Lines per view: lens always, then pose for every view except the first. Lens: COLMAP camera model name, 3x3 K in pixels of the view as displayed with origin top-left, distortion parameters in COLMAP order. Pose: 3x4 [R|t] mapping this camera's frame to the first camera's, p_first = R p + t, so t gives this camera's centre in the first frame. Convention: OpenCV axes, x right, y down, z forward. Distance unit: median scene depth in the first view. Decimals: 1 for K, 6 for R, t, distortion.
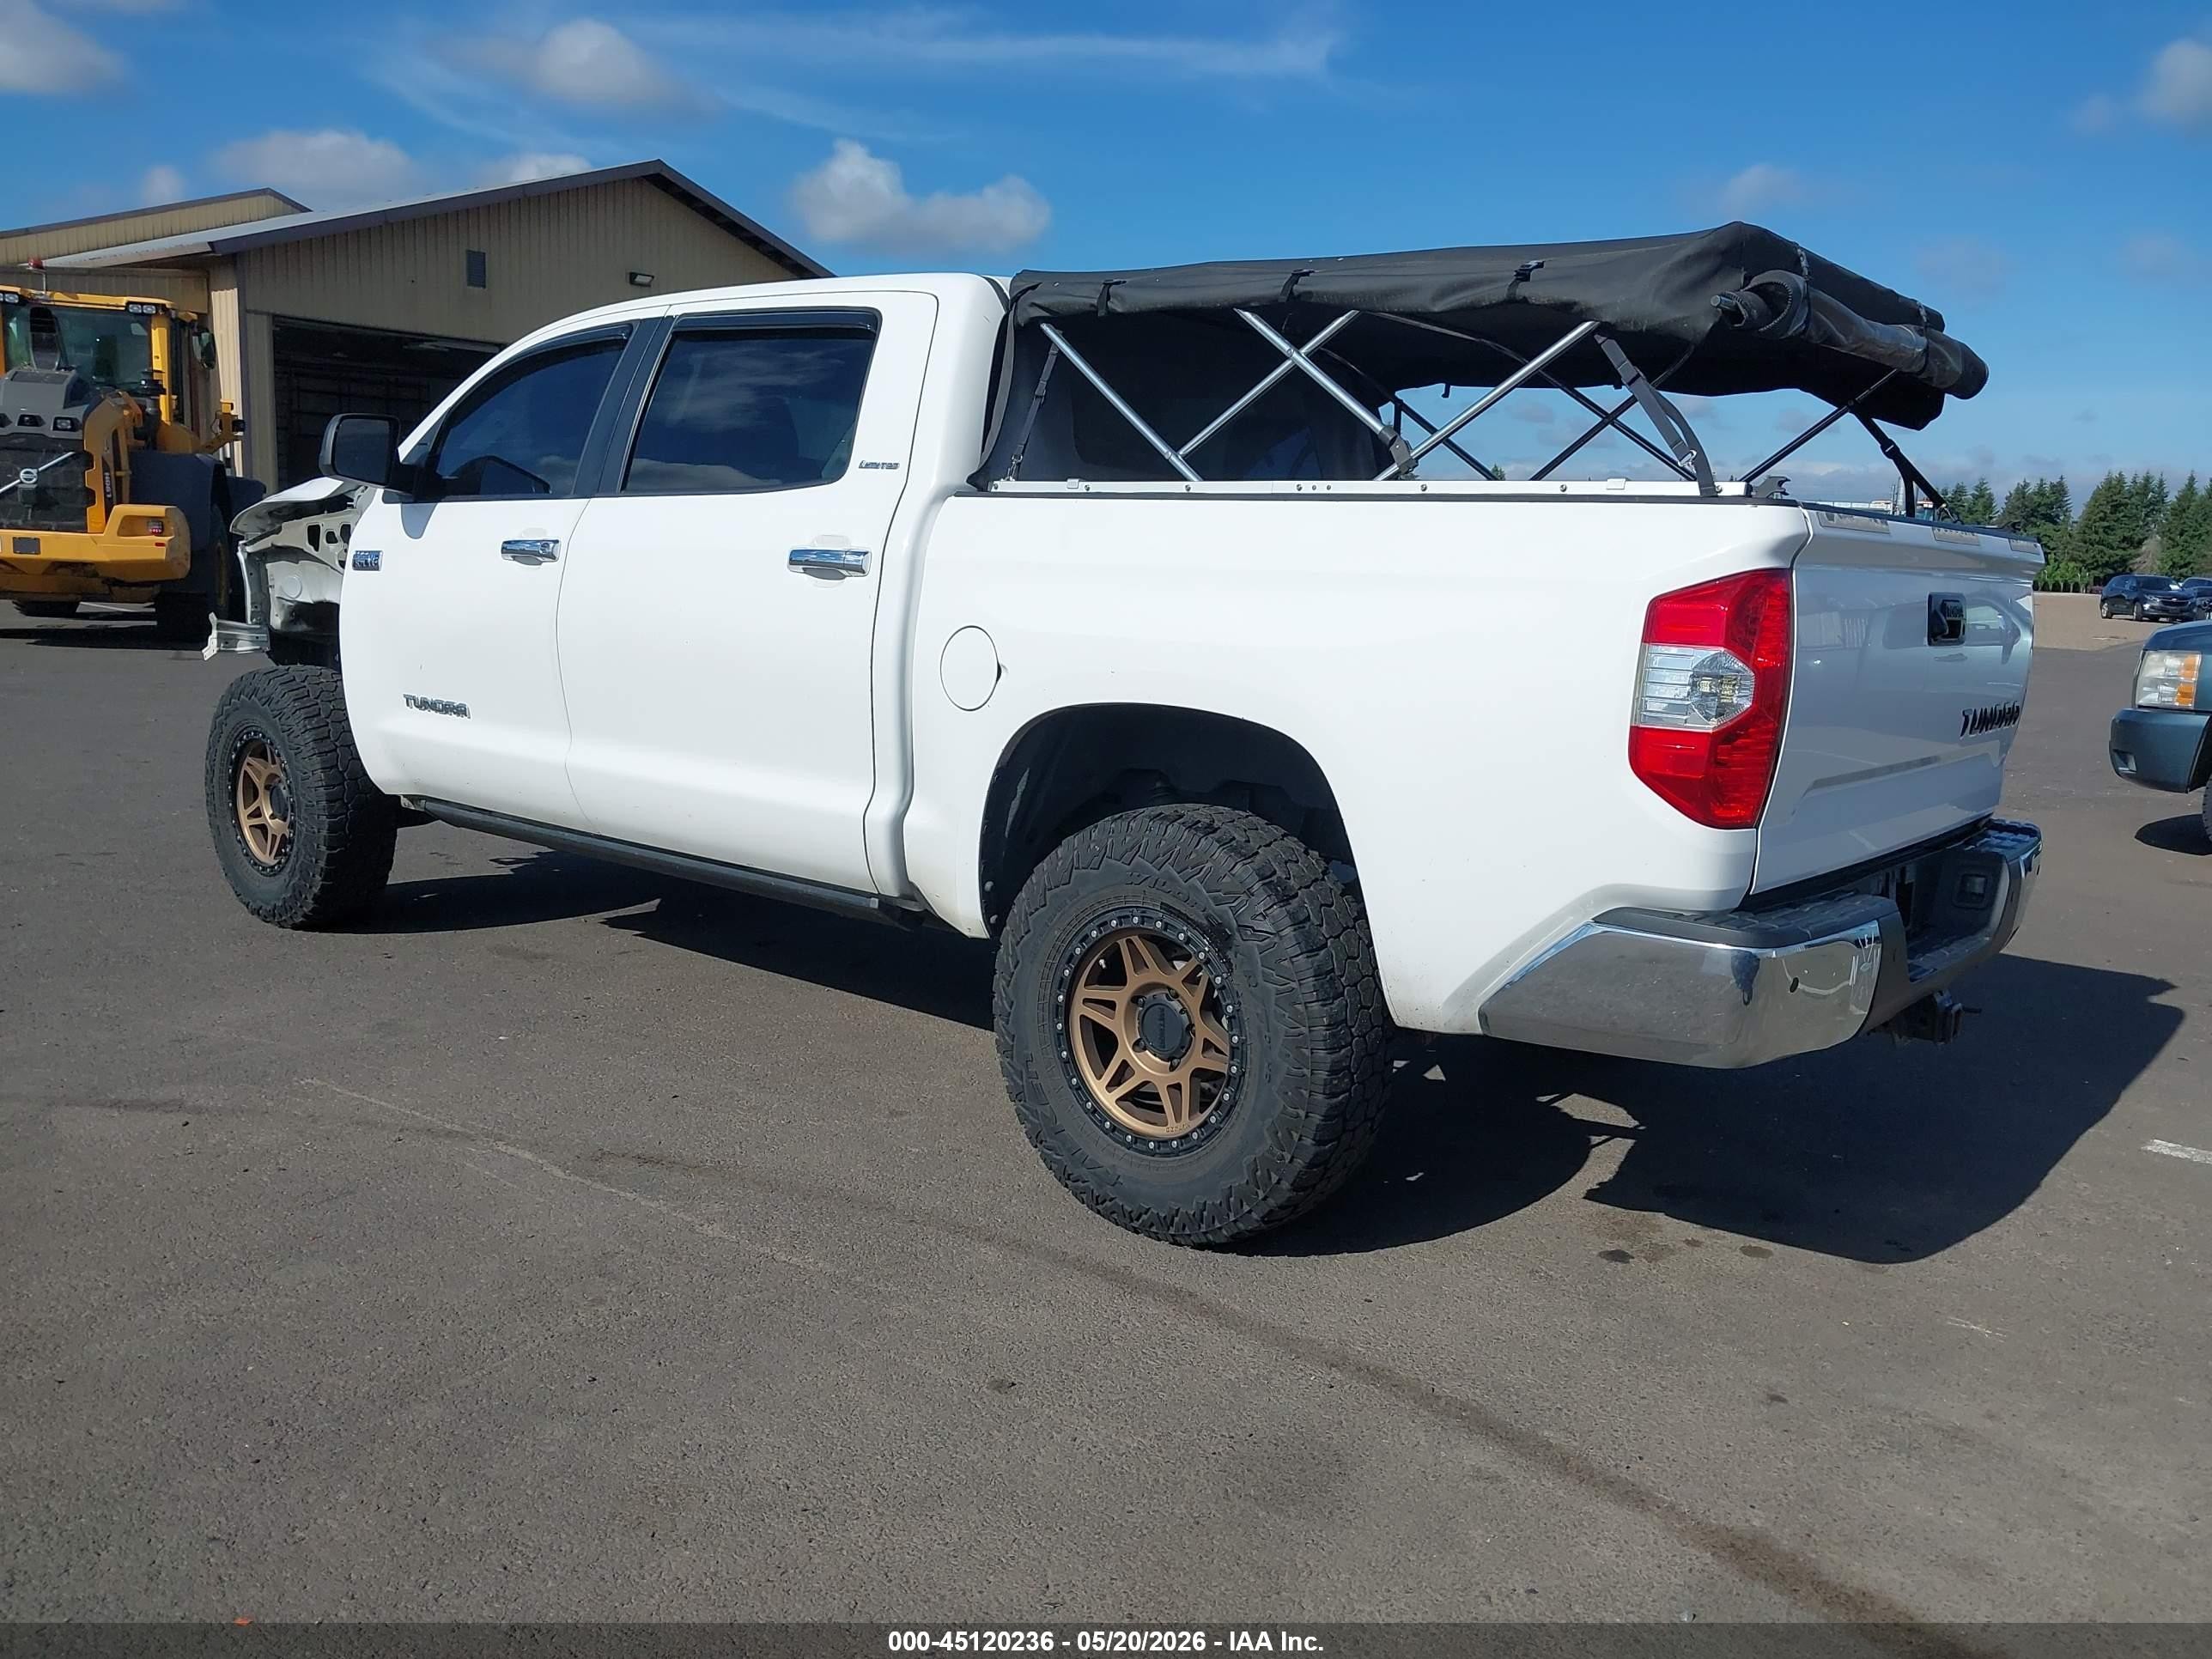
lens RADIAL K [[1717.4, 0, 1106.0], [0, 1717.4, 829.5], [0, 0, 1]] dist [0.073966, -0.190413]
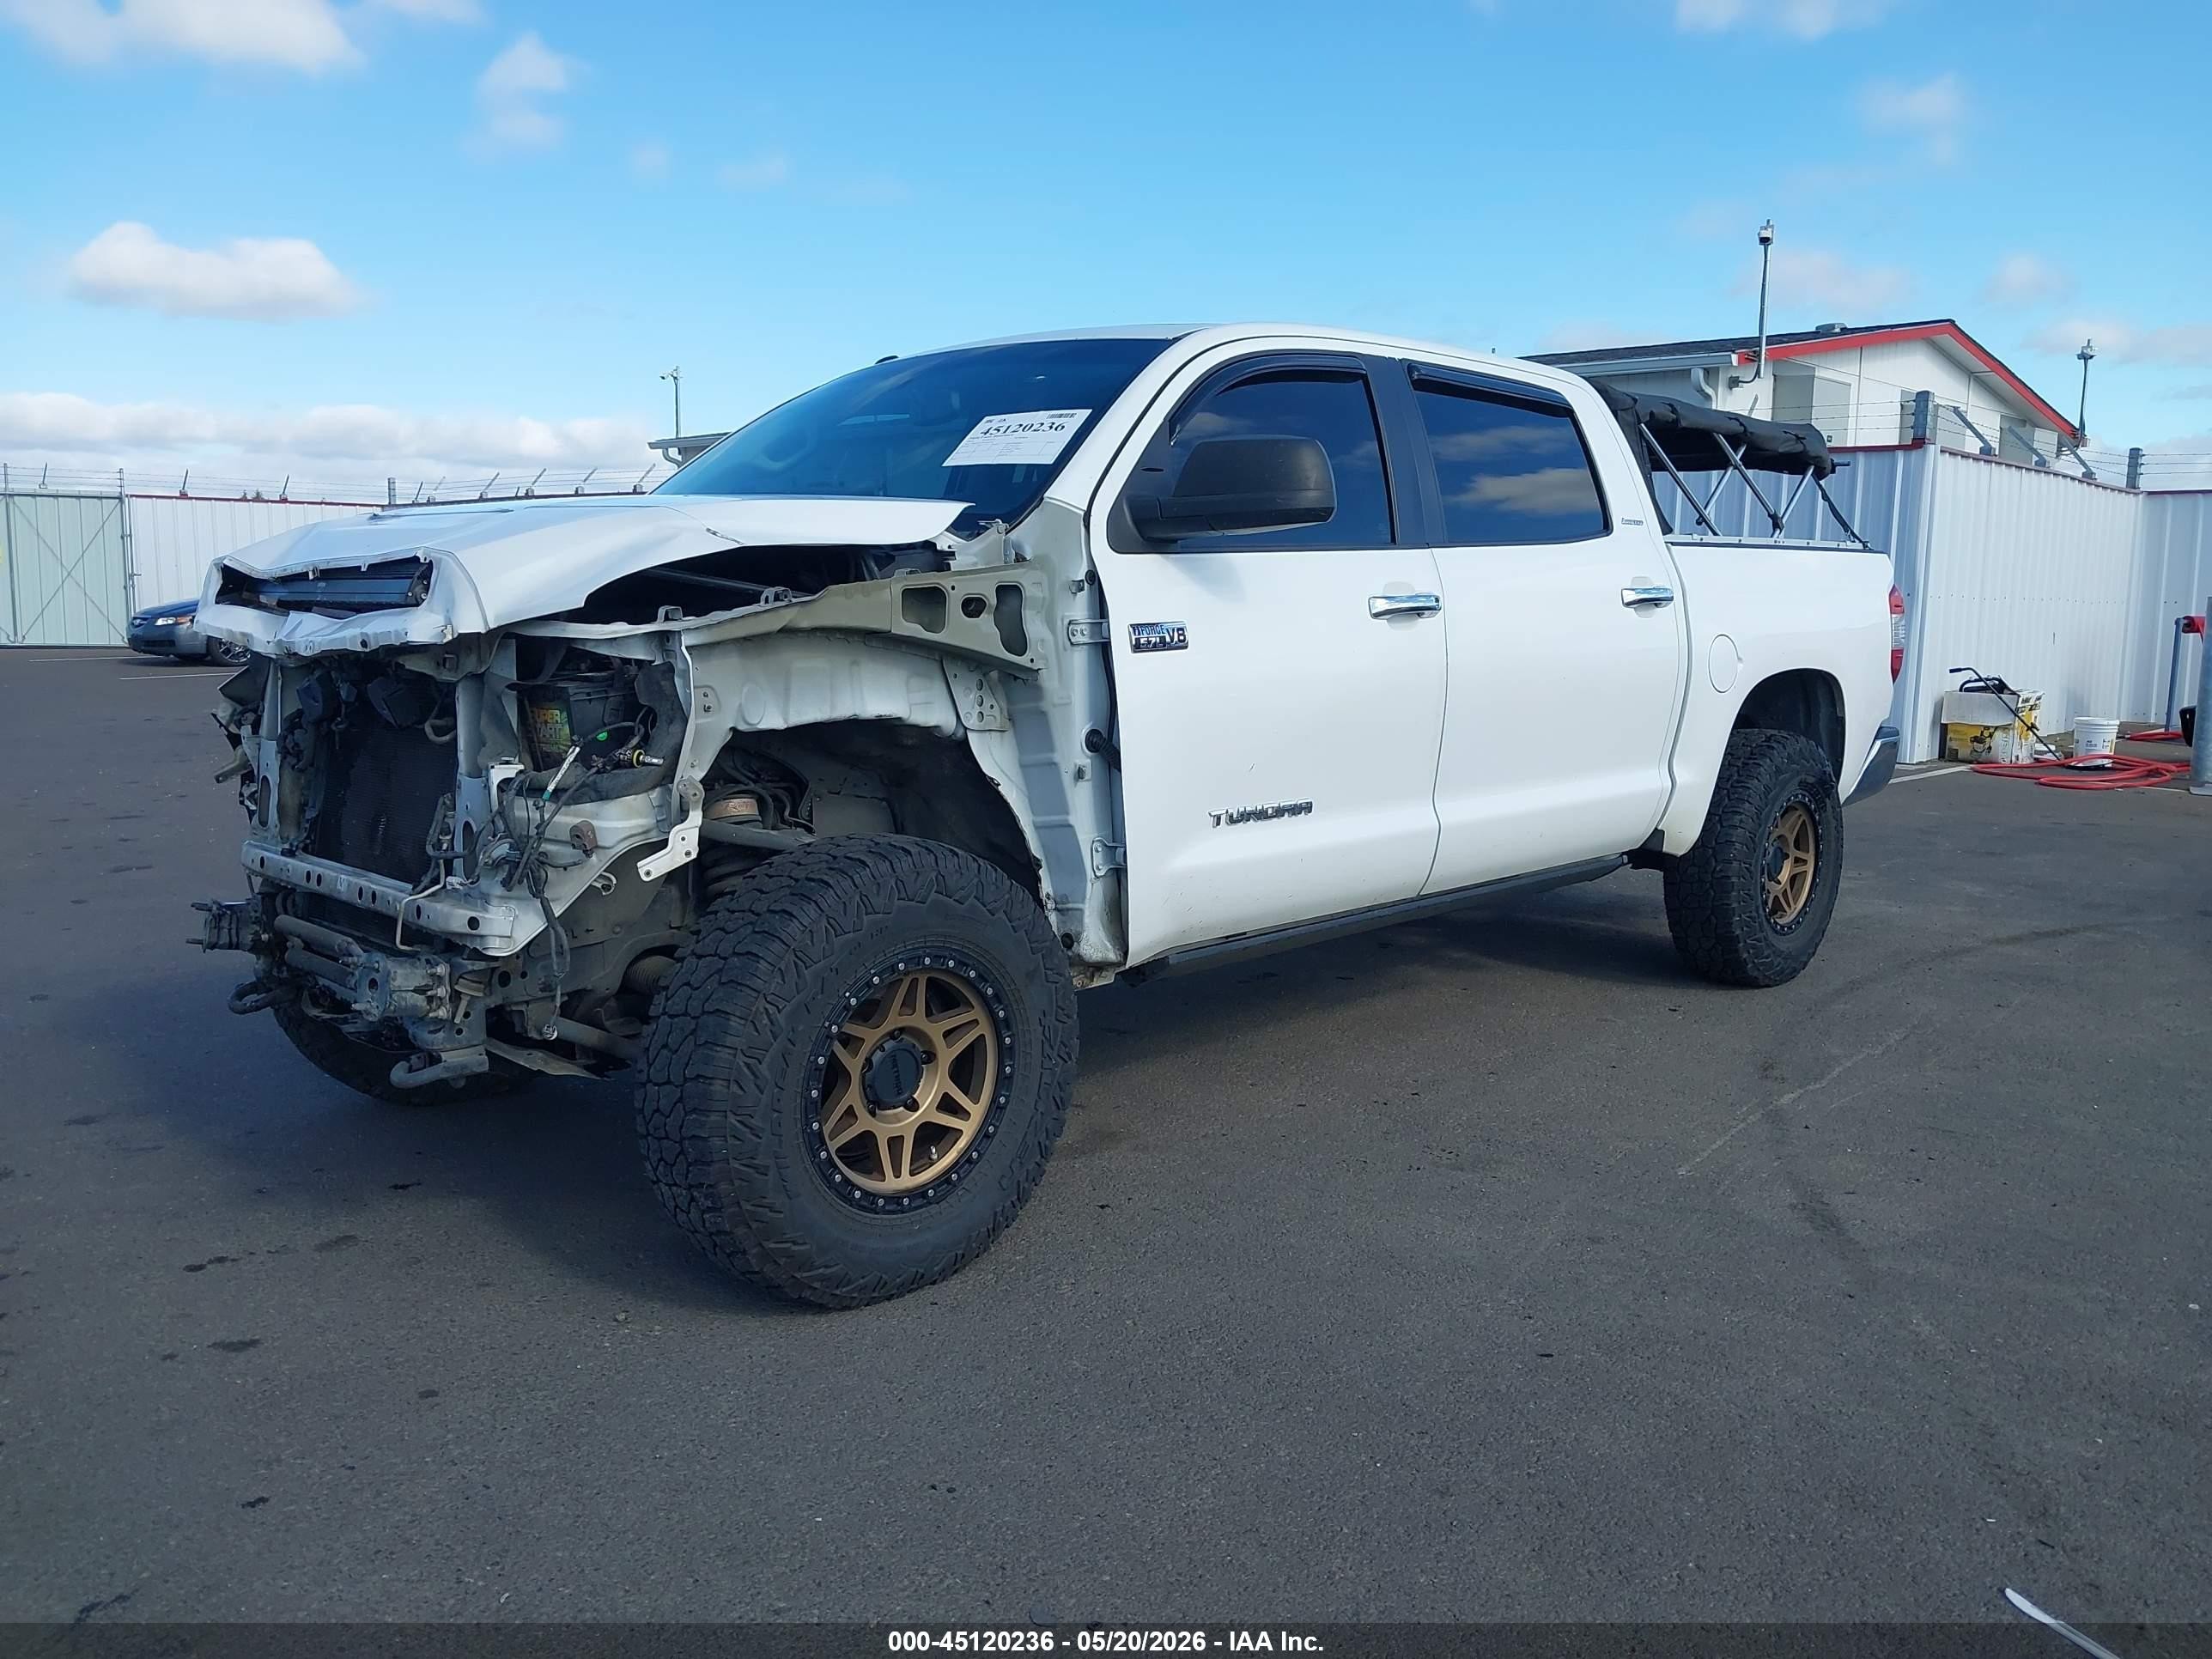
lens RADIAL K [[1746.1, 0, 1106.0], [0, 1746.1, 829.5], [0, 0, 1]] dist [0.215252, -0.338573]
pose [[0.072750, -0.177866, 0.981362, -1.470183], [0.151915, 0.974464, 0.165354, -0.258064], [-0.985713, 0.137054, 0.097912, 1.238911]]
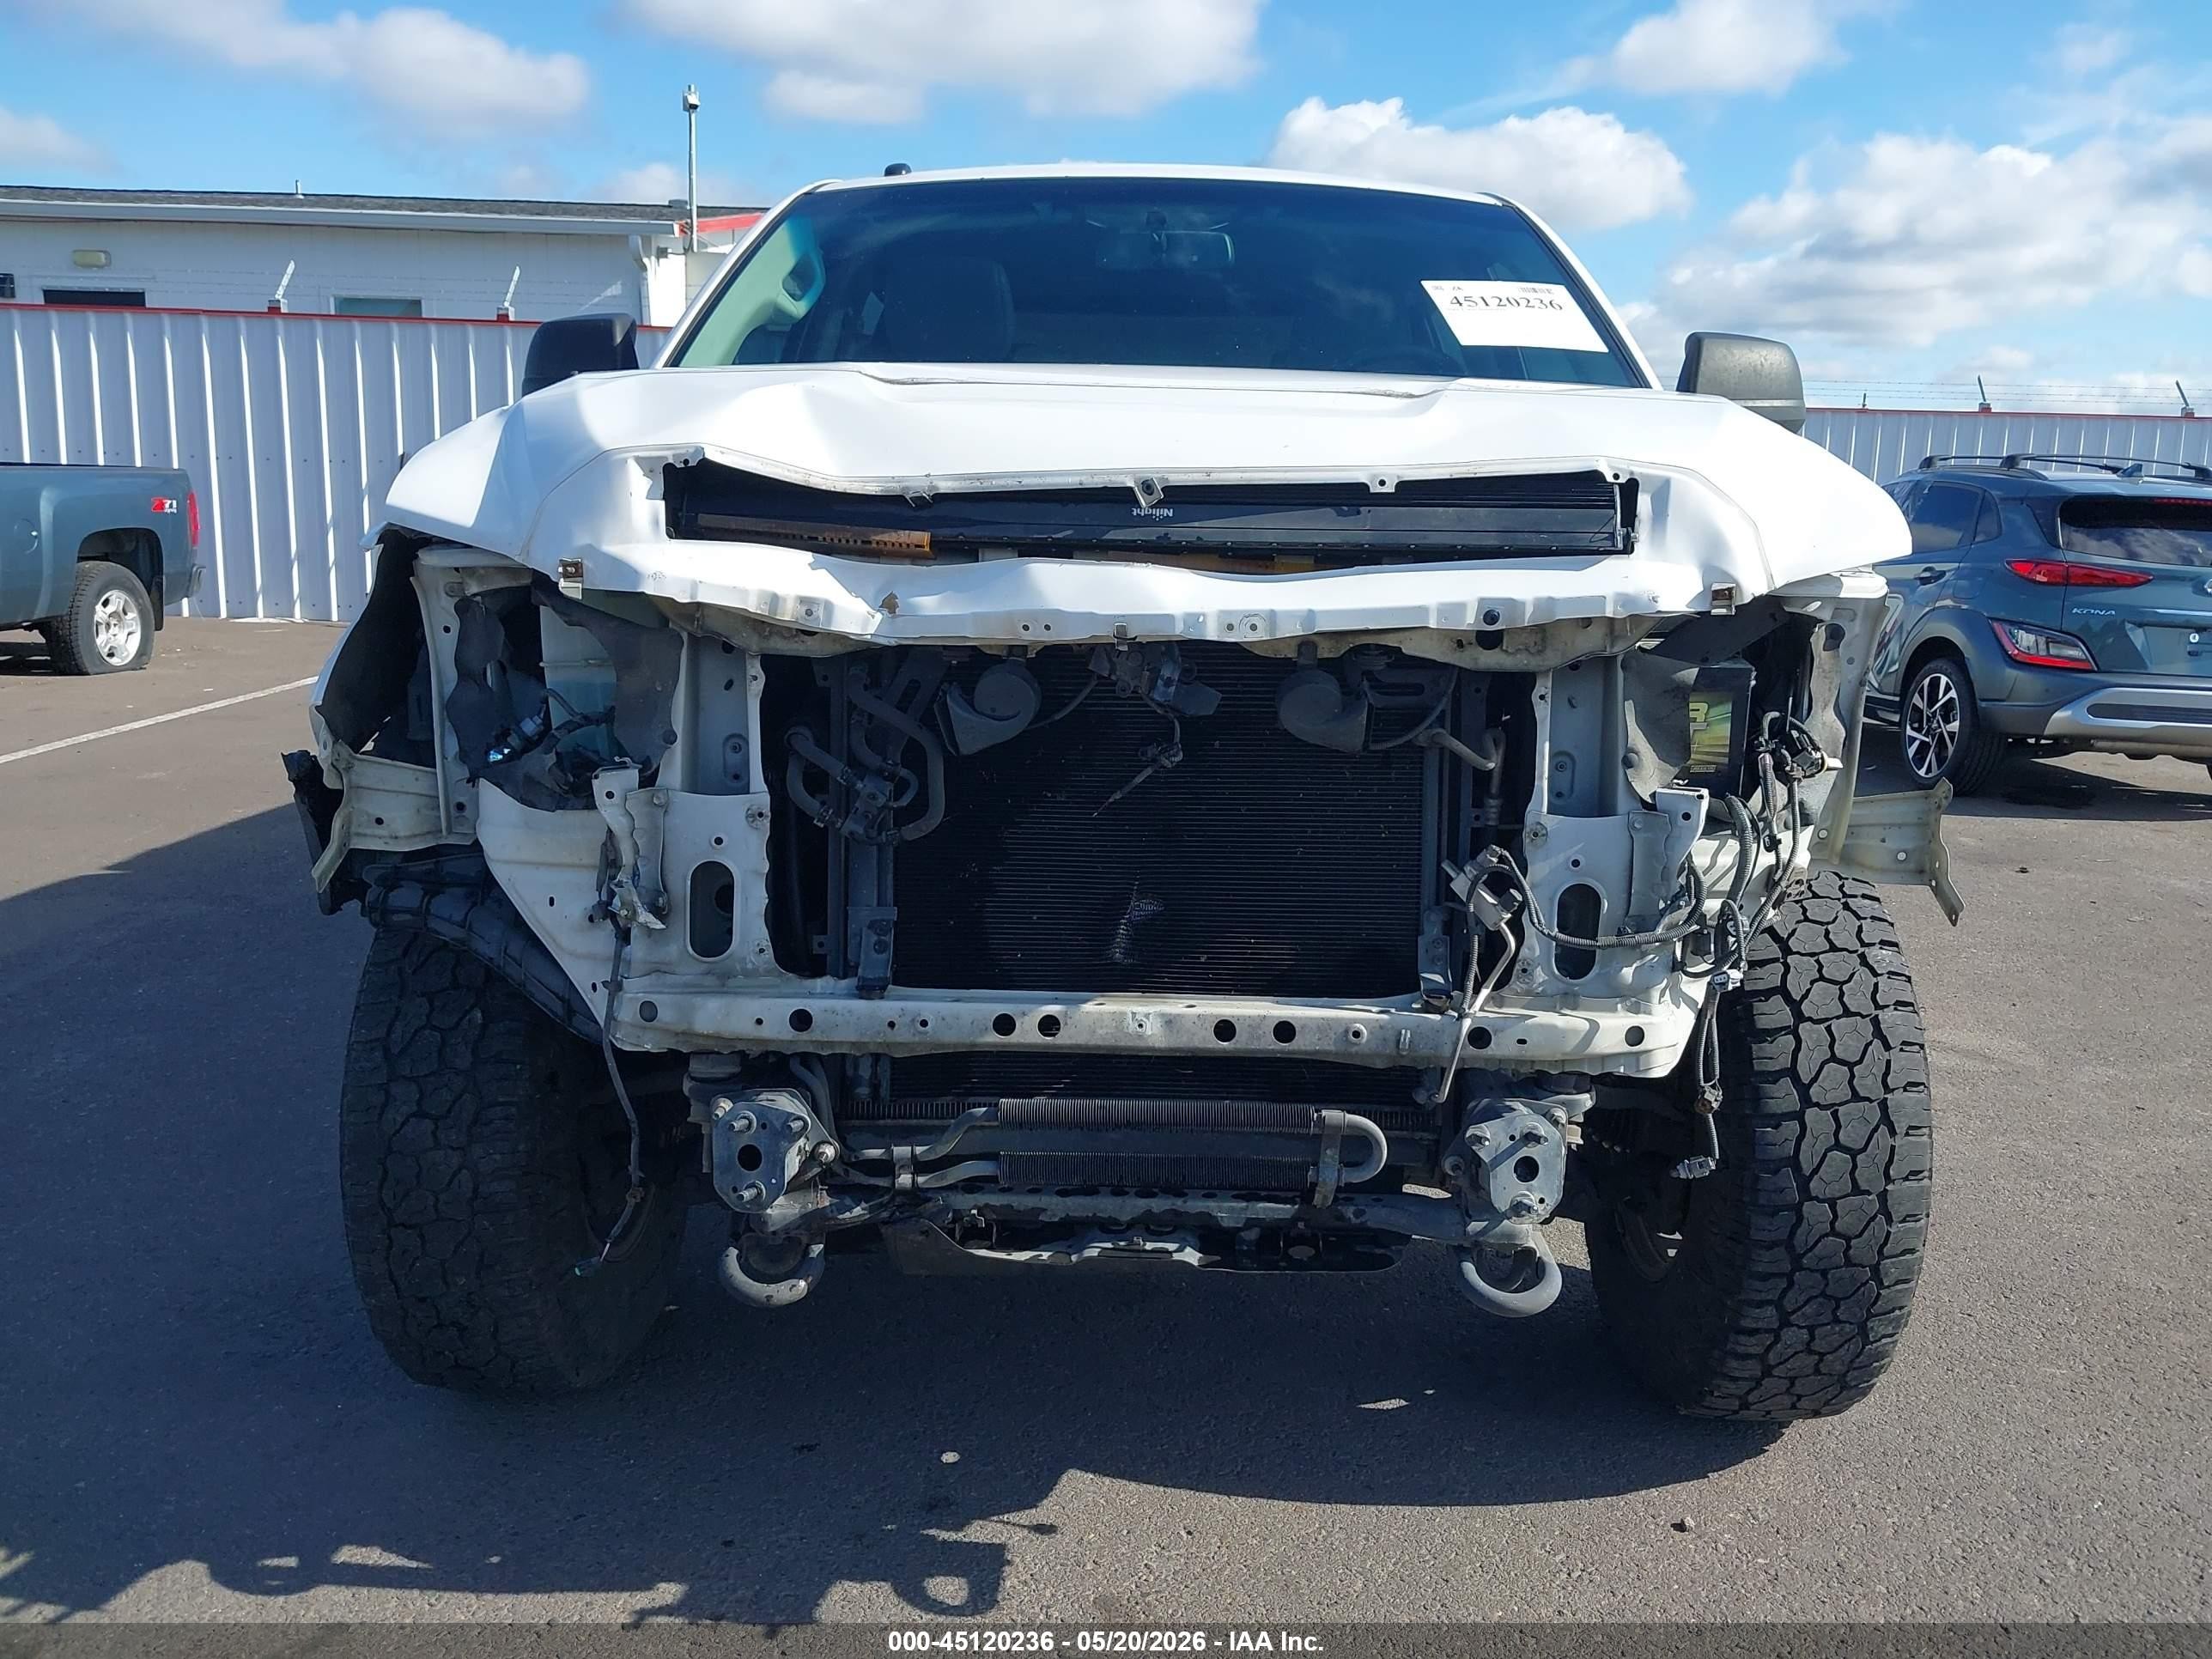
lens RADIAL K [[1788.6, 0, 1168.3], [0, 1788.6, 827.0], [0, 0, 1]] dist [0.002964, 0.015253]
pose [[-0.659713, -0.201581, 0.723978, -1.005103], [0.066693, 0.943850, 0.323574, -0.361572], [-0.748553, 0.261750, -0.609226, 1.986783]]
